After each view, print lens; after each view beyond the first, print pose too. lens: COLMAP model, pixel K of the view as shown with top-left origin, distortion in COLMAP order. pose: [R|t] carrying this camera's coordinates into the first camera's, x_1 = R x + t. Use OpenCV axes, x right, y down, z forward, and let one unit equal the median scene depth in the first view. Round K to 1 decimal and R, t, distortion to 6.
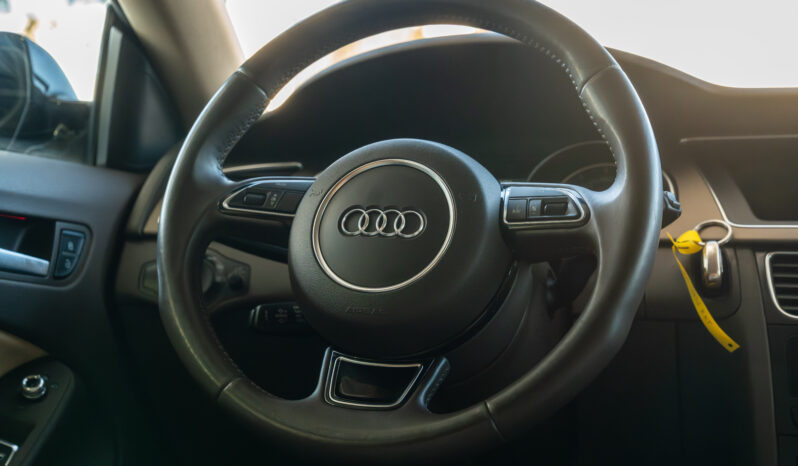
lens RADIAL K [[1270.9, 0, 415.9], [0, 1270.9, 231.2], [0, 0, 1]] dist [0.014167, 0.040744]
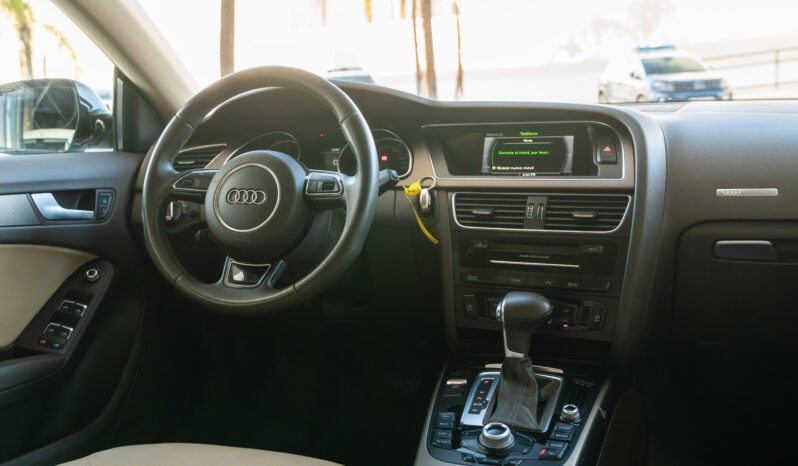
lens RADIAL K [[918.8, 0, 380.1], [0, 918.8, 232.9], [0, 0, 1]] dist [0.001075, 0.007537]
pose [[0.998233, -0.048358, -0.034518, 0.213556], [0.053310, 0.985506, 0.161046, -0.159104], [0.026230, -0.162602, 0.986343, -0.417209]]
